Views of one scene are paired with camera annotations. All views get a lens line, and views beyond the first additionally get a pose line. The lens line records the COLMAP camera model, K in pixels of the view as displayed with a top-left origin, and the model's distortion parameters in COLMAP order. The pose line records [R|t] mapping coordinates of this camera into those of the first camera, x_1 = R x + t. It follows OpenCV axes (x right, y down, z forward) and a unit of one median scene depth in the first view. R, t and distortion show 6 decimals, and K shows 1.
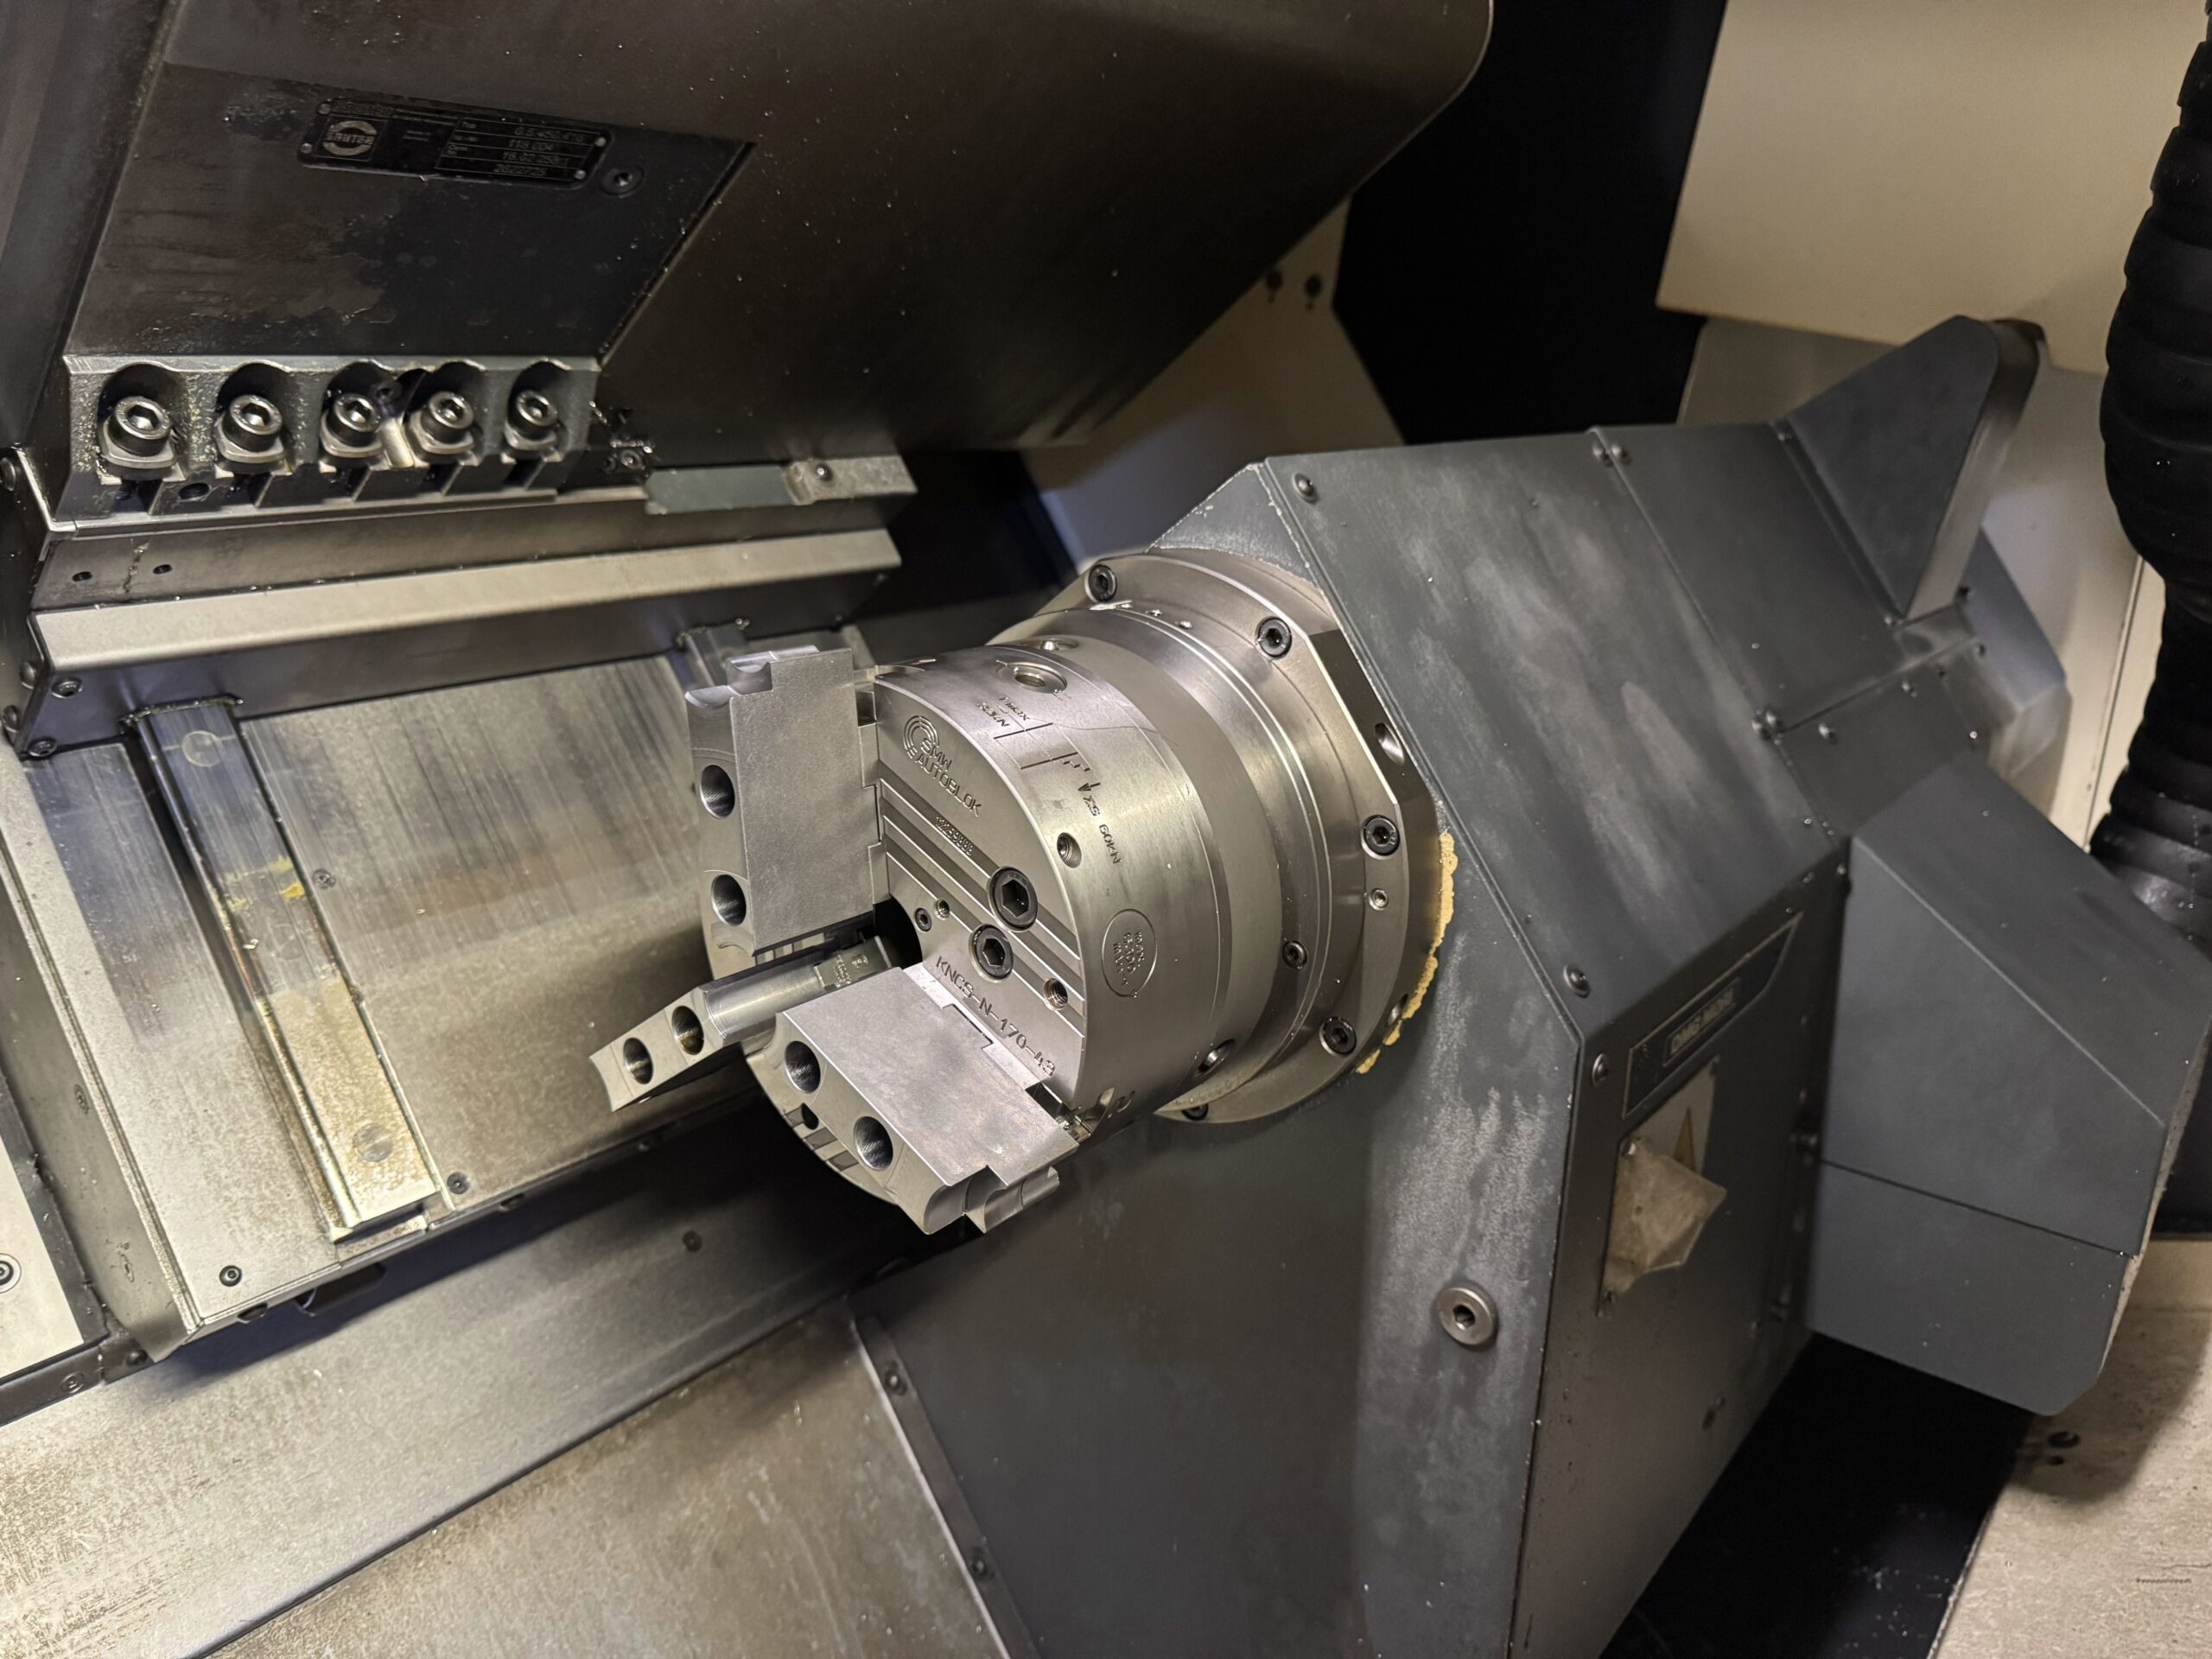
lens RADIAL K [[1521.8, 0, 1036.9], [0, 1521.8, 832.6], [0, 0, 1]] dist [0.003702, -0.021237]
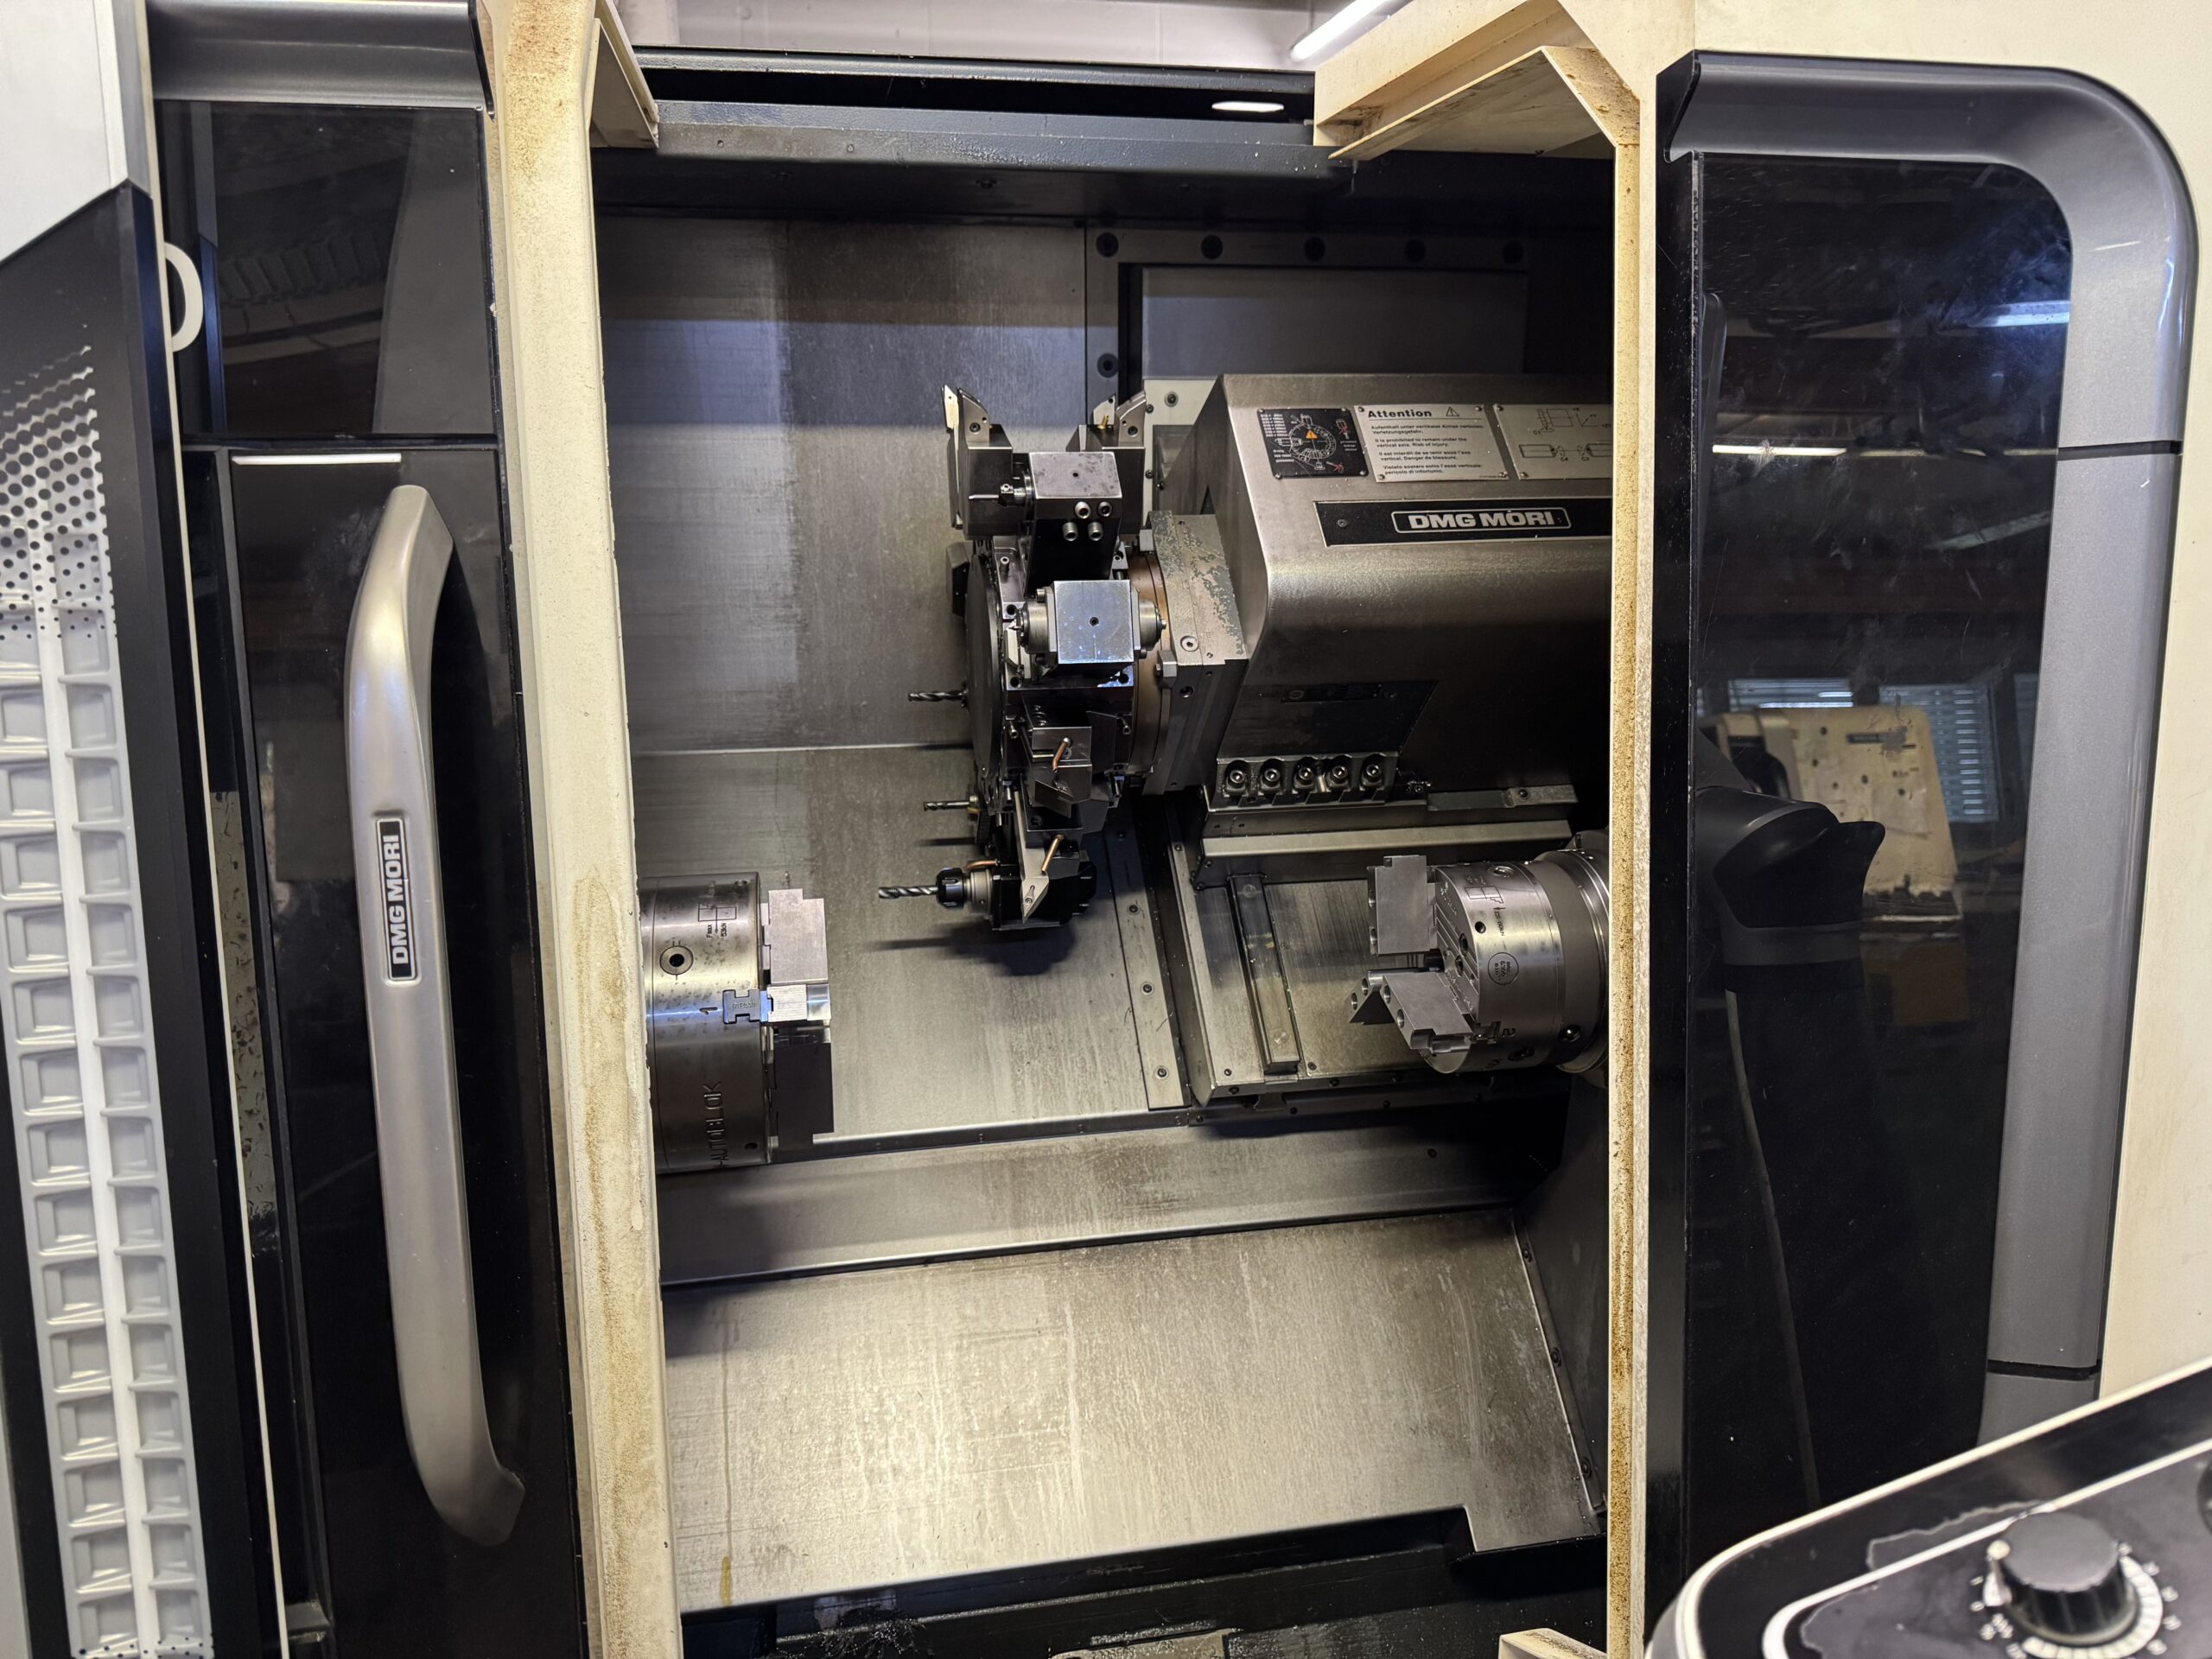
lens RADIAL K [[1521.8, 0, 1133.1], [0, 1521.8, 873.3], [0, 0, 1]] dist [0.003702, -0.021237]
pose [[0.777545, 0.041603, -0.627450, 1.012879], [-0.146355, 0.982380, -0.116229, 0.263910], [0.611559, 0.182204, 0.769934, -1.252990]]
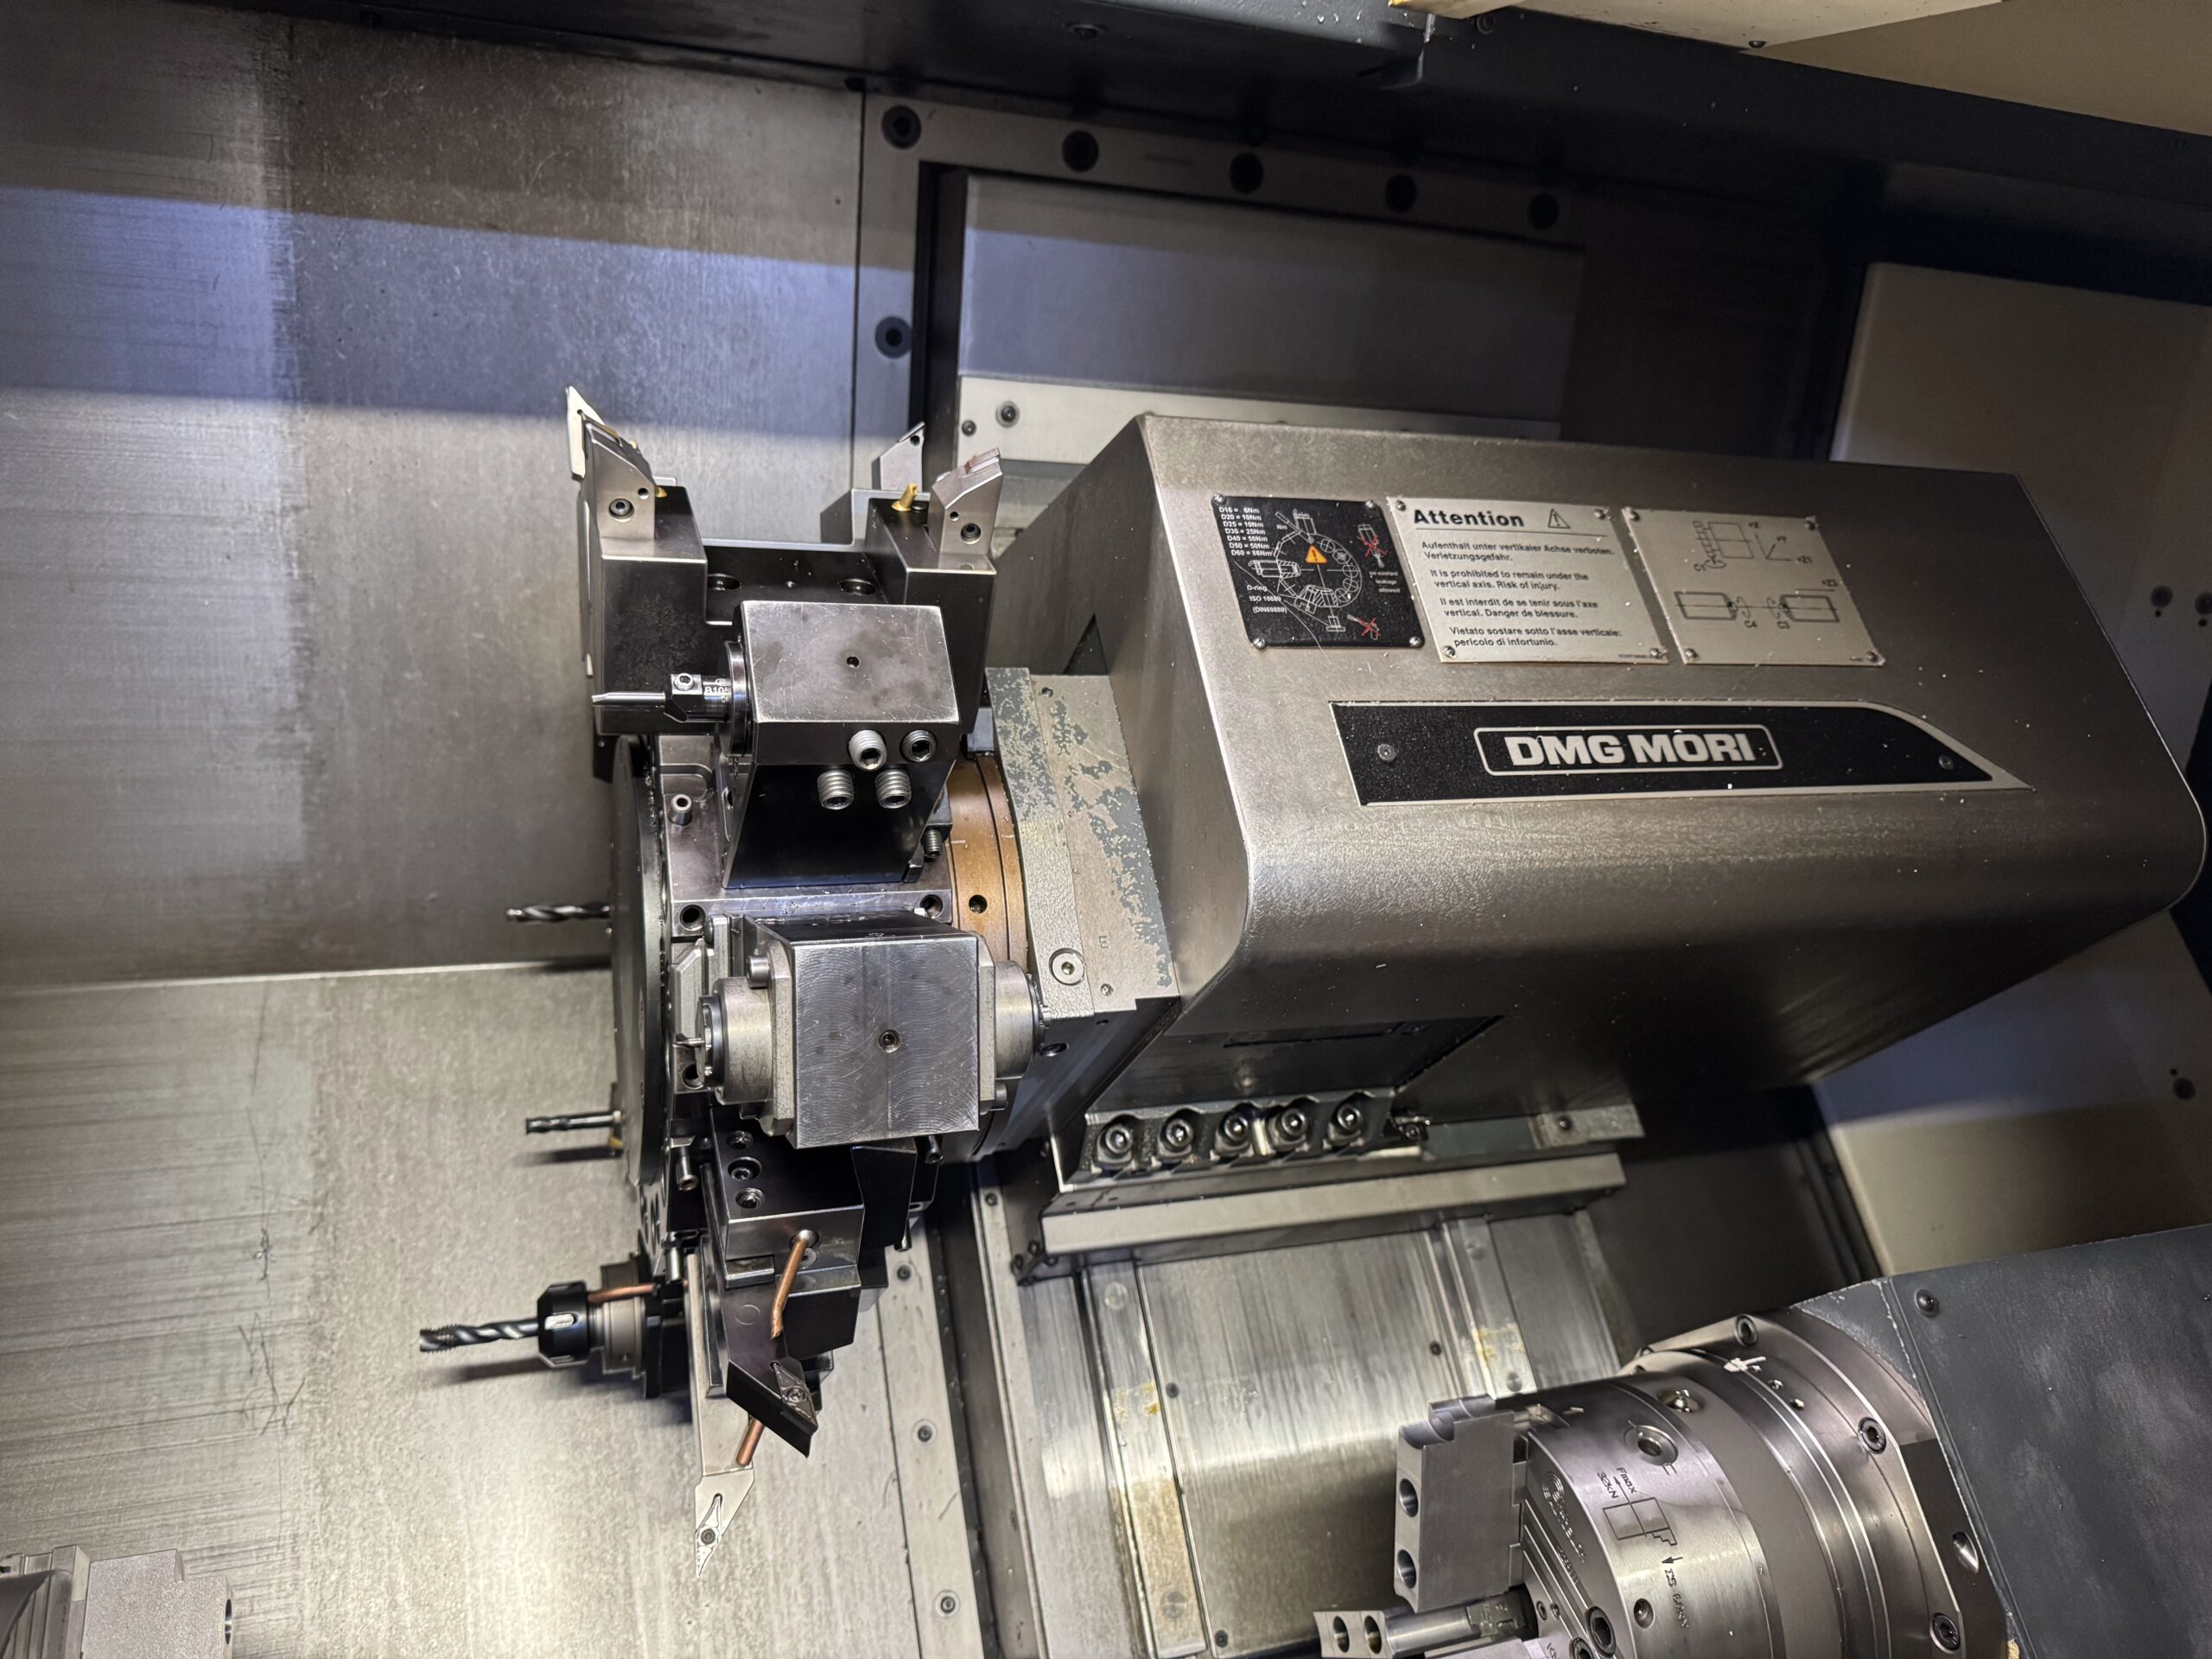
lens RADIAL K [[1521.8, 0, 1106.1], [0, 1521.8, 792.6], [0, 0, 1]] dist [0.003702, -0.021237]
pose [[0.870381, 0.085558, -0.484889, 0.159120], [-0.164004, 0.978929, -0.121660, -0.372688], [0.464263, 0.185414, 0.866072, -0.460872]]
